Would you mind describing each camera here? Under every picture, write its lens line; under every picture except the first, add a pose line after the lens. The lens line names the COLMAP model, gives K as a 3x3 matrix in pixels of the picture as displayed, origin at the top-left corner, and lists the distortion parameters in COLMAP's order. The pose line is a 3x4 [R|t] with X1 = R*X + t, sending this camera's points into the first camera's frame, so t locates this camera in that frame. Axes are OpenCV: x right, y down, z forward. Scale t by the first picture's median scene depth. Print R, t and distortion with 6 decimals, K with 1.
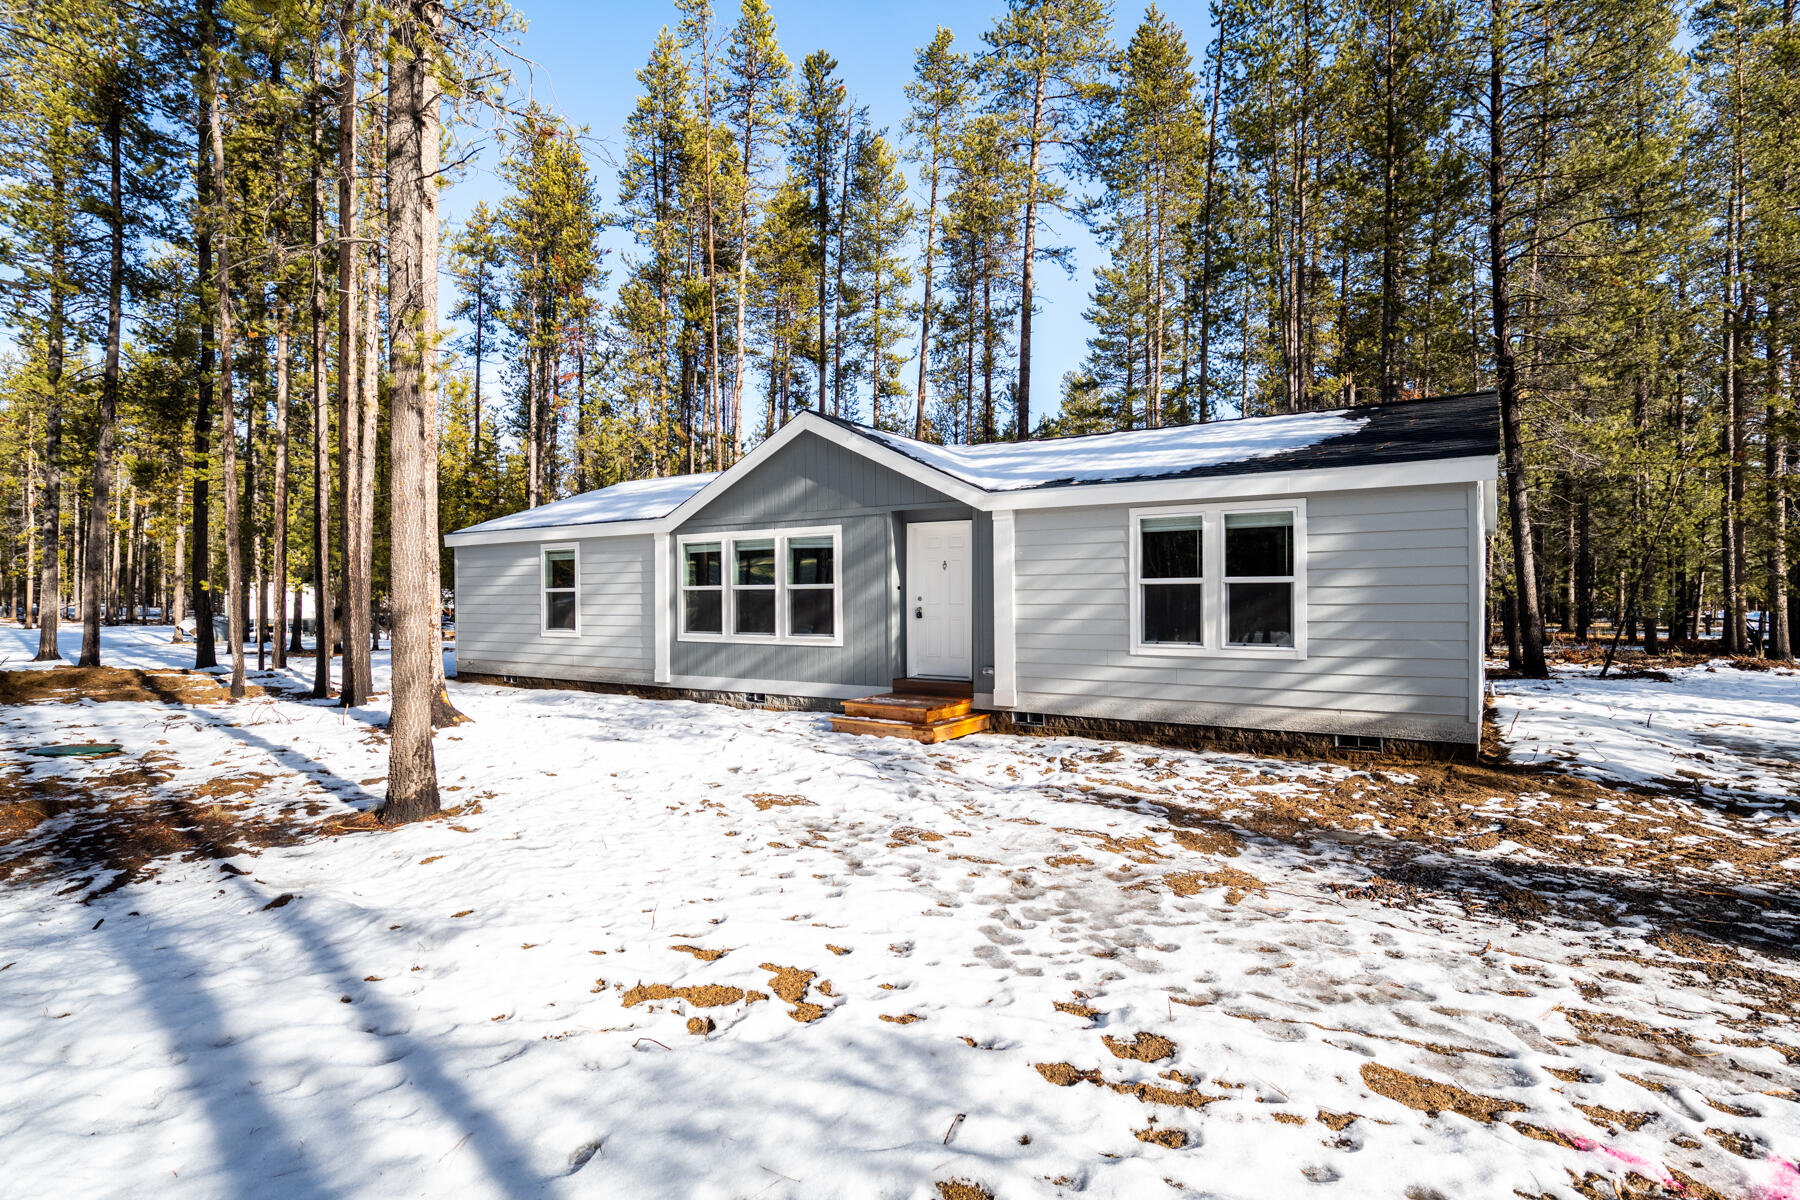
lens RADIAL K [[904.6, 0, 909.3], [0, 904.6, 595.7], [0, 0, 1]] dist [-0.023027, 0.011589]
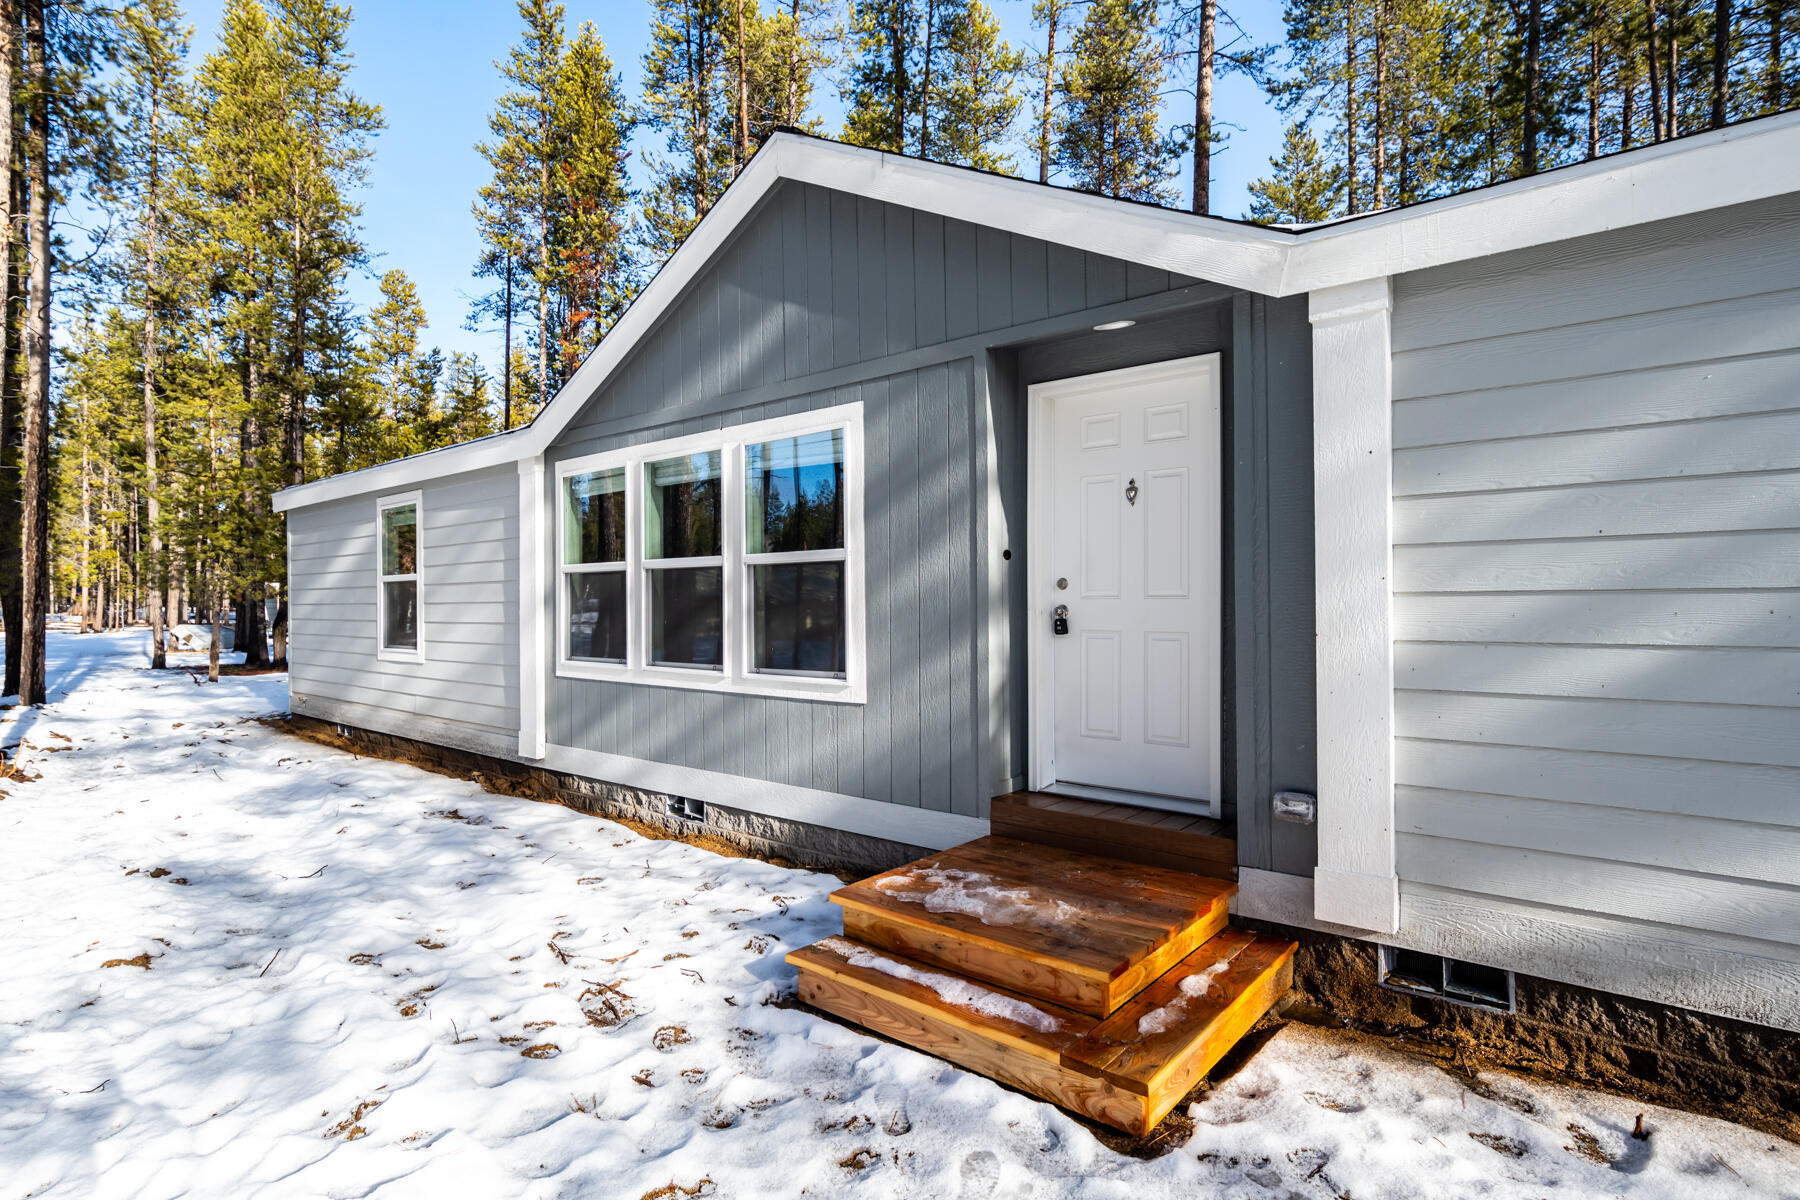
lens RADIAL K [[953.9, 0, 898.0], [0, 953.9, 606.8], [0, 0, 1]] dist [-0.001943, 0.000125]
pose [[0.992711, -0.001957, -0.120501, -0.007997], [0.003076, 0.999954, 0.009105, 0.008737], [0.120478, -0.009409, 0.992671, 0.553748]]
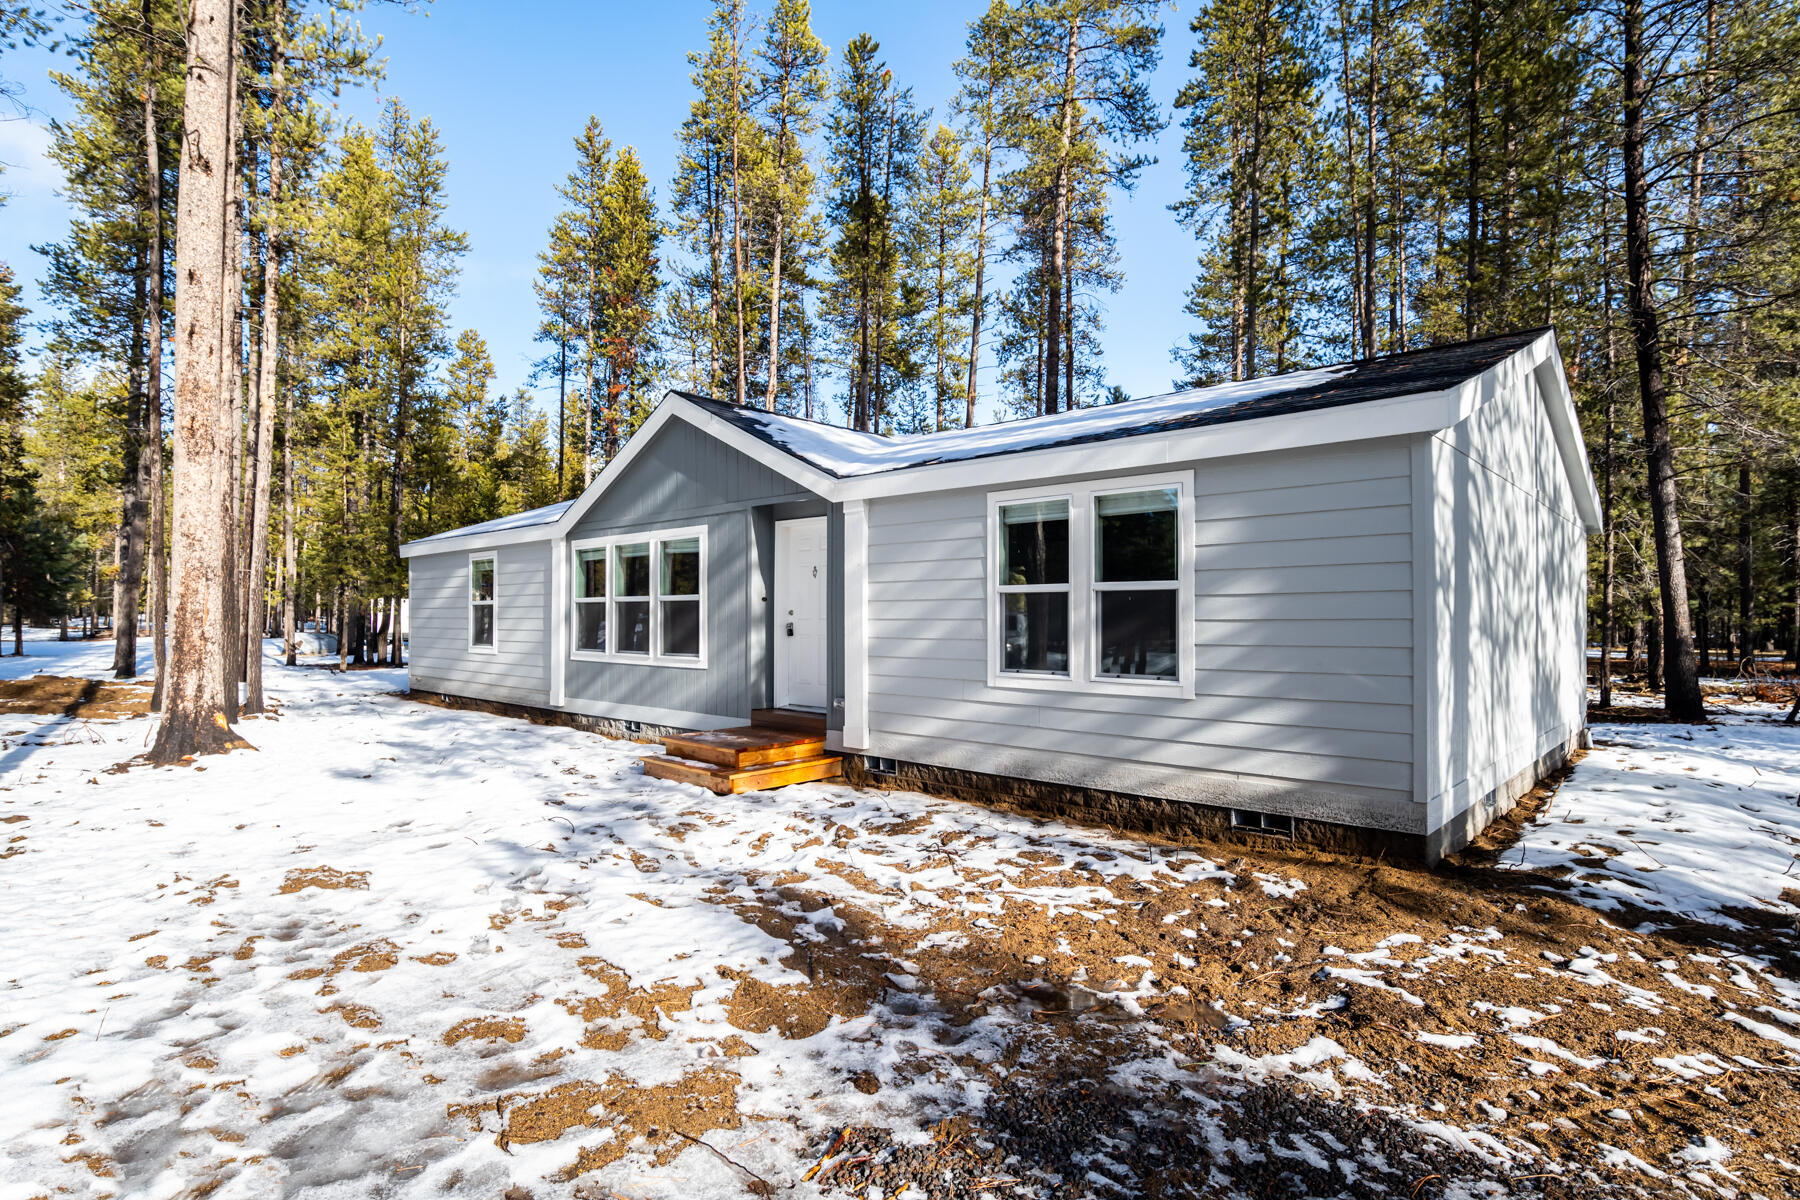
lens RADIAL K [[919.4, 0, 894.3], [0, 919.4, 598.0], [0, 0, 1]] dist [-0.019531, 0.008532]
pose [[0.986804, 0.002018, -0.161905, 0.224487], [-0.004996, 0.999826, -0.017990, 0.004413], [0.161840, 0.018562, 0.986642, 0.176338]]
